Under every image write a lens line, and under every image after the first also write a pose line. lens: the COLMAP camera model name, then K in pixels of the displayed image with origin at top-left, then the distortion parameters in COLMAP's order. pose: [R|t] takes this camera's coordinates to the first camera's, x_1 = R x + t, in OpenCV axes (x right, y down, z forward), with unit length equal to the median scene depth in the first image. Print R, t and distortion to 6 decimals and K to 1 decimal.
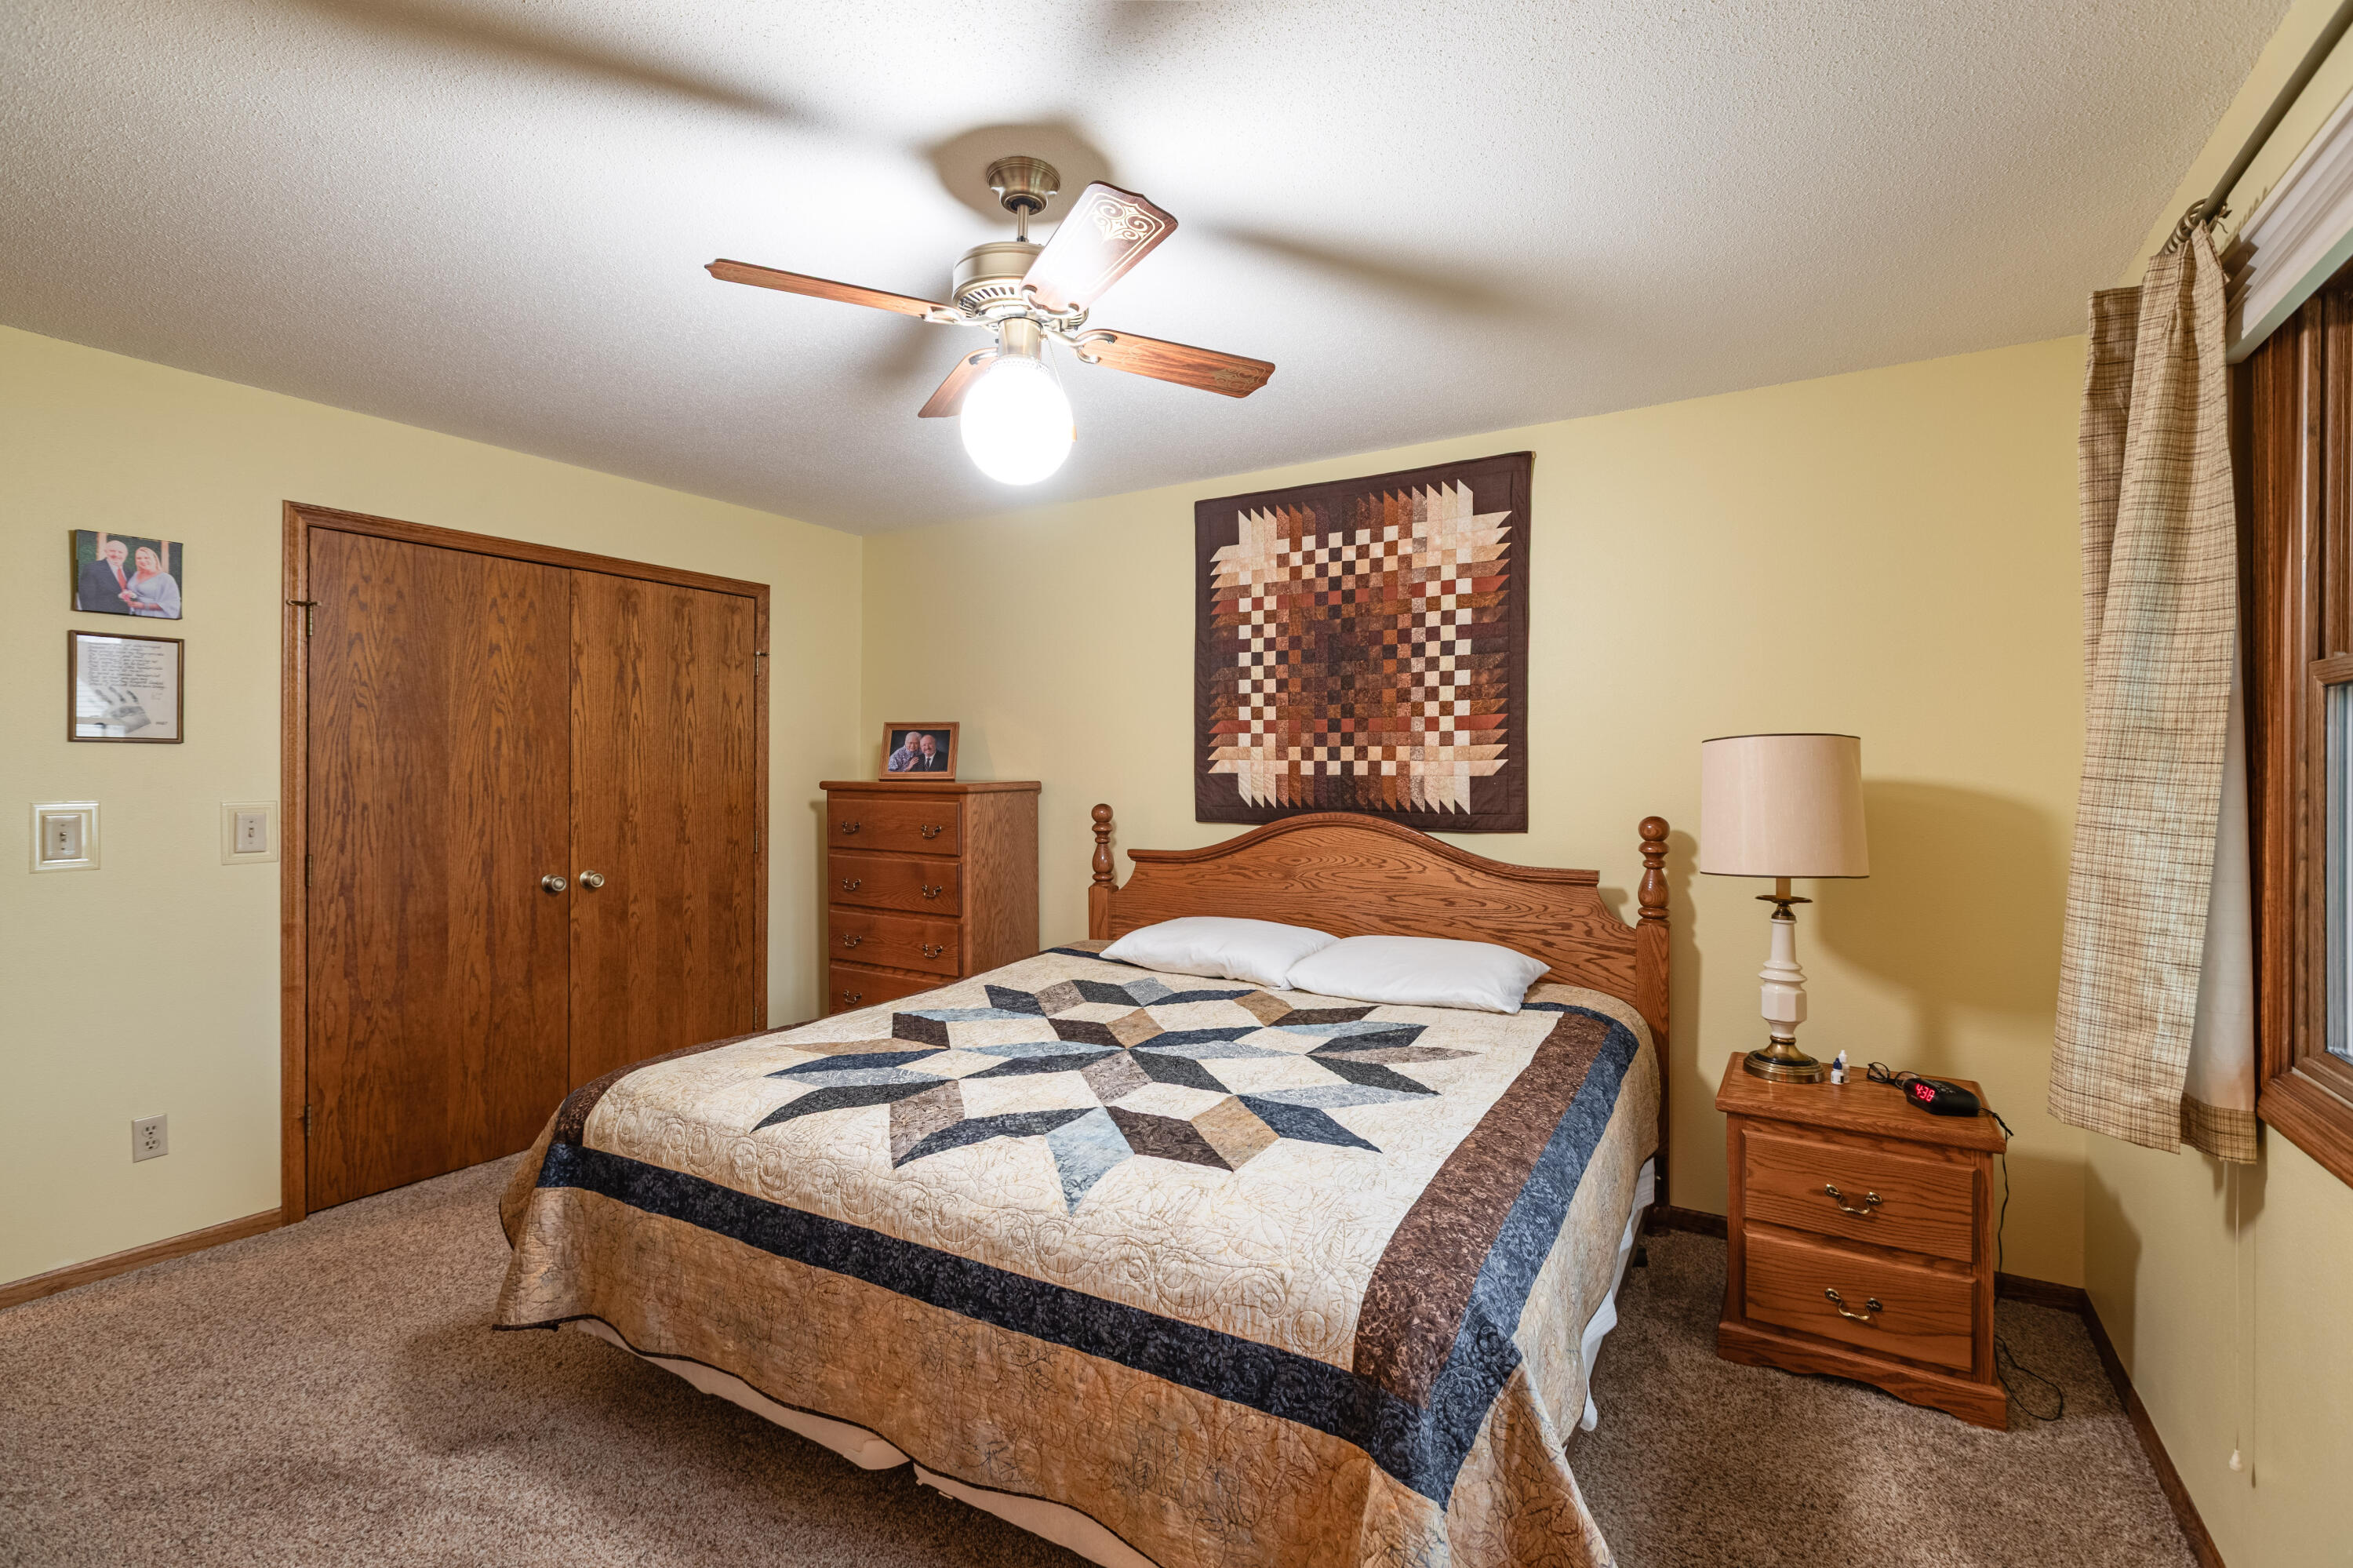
lens RADIAL K [[1045.9, 0, 1163.2], [0, 1045.9, 772.0], [0, 0, 1]] dist [0.001318, -0.000405]
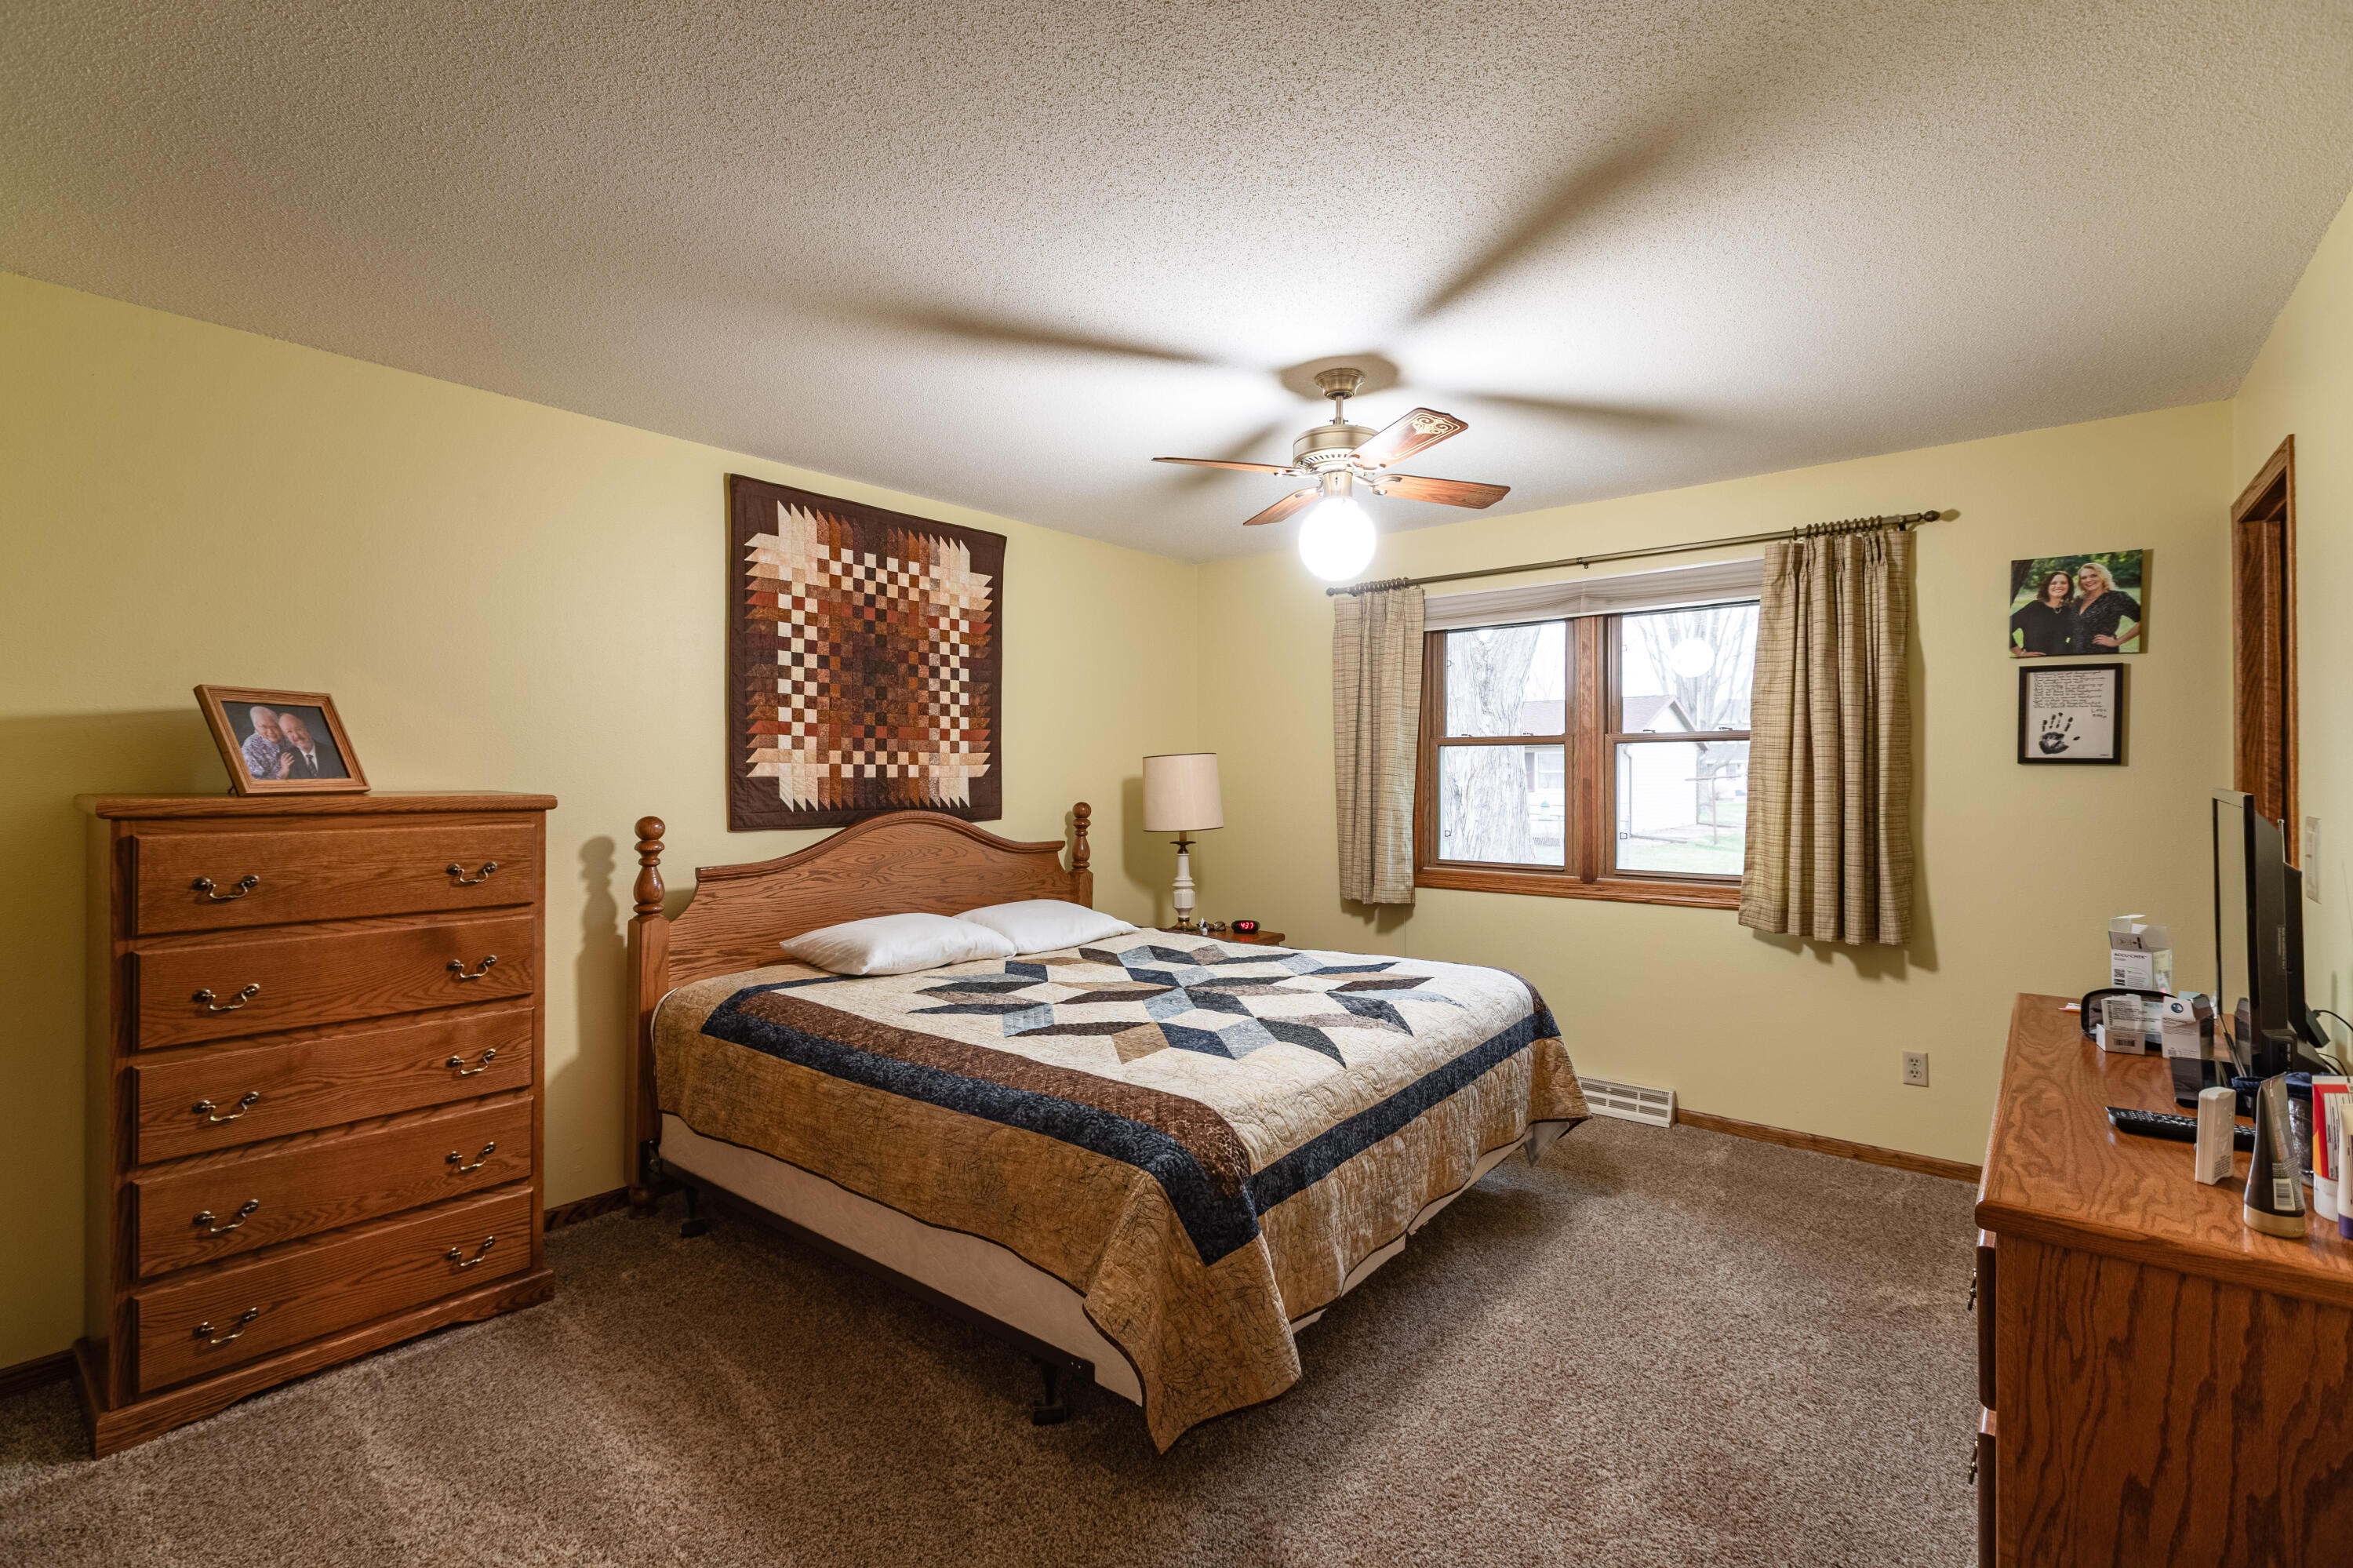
lens RADIAL K [[1045.9, 0, 1165.1], [0, 1045.9, 778.7], [0, 0, 1]] dist [0.001318, -0.000405]
pose [[0.142113, -0.010404, 0.989796, -0.868200], [0.001556, 0.999946, 0.010287, -0.006557], [-0.989849, 0.000078, 0.142122, 0.545808]]
